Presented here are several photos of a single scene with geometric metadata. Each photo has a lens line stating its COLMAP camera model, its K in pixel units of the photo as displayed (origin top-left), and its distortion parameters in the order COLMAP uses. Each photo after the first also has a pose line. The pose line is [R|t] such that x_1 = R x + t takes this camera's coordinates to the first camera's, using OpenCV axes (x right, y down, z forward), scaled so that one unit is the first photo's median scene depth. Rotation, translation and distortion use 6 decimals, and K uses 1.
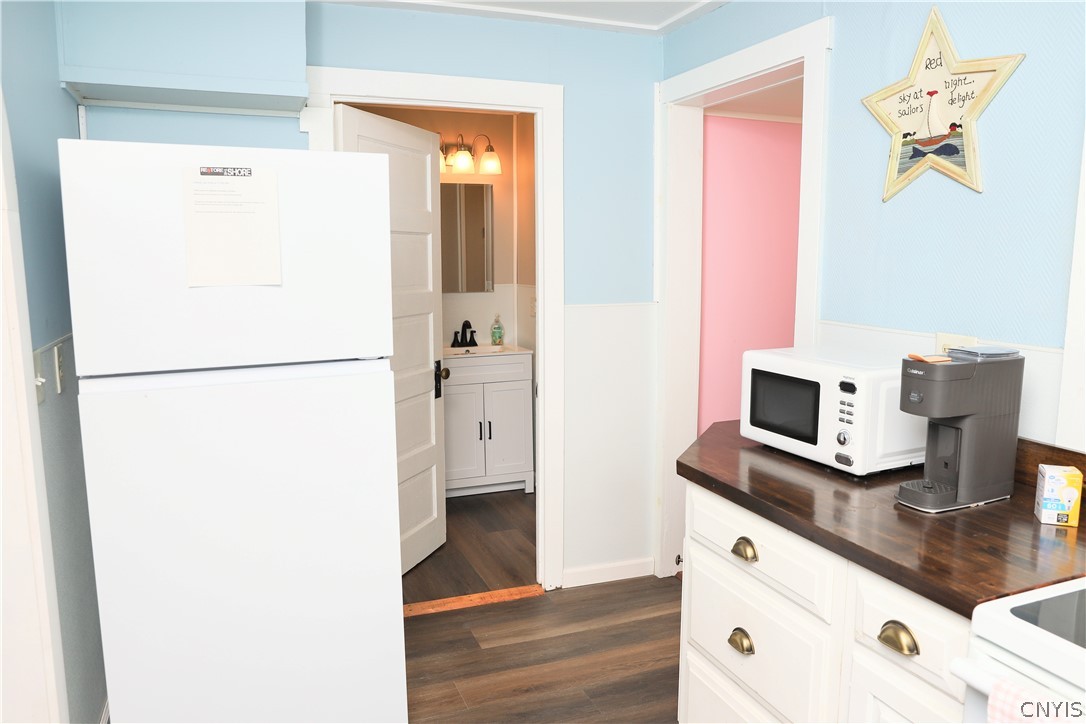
lens RADIAL K [[804.2, 0, 543.5], [0, 804.2, 364.7], [0, 0, 1]] dist [-0.045750, 0.027881]
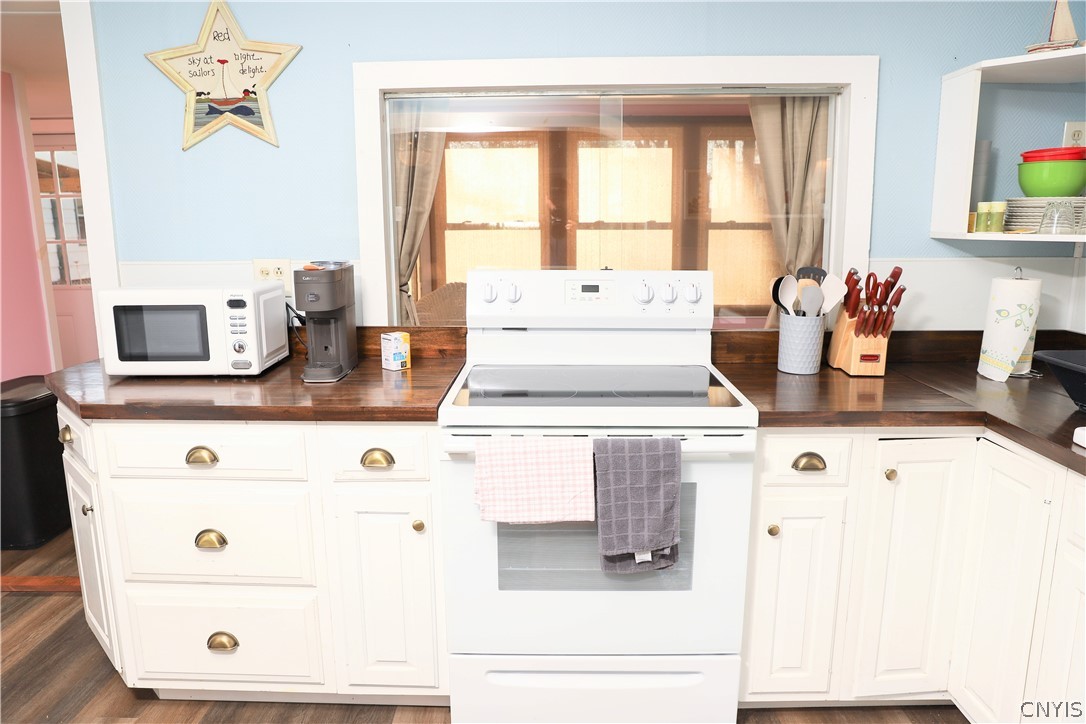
lens RADIAL K [[755.5, 0, 545.1], [0, 755.5, 352.4], [0, 0, 1]] dist [-0.023660, 0.022418]
pose [[0.384980, -0.160542, 0.908855, -0.439668], [0.140386, 0.983482, 0.114258, 0.033368], [-0.912185, 0.083604, 0.401159, 0.128162]]
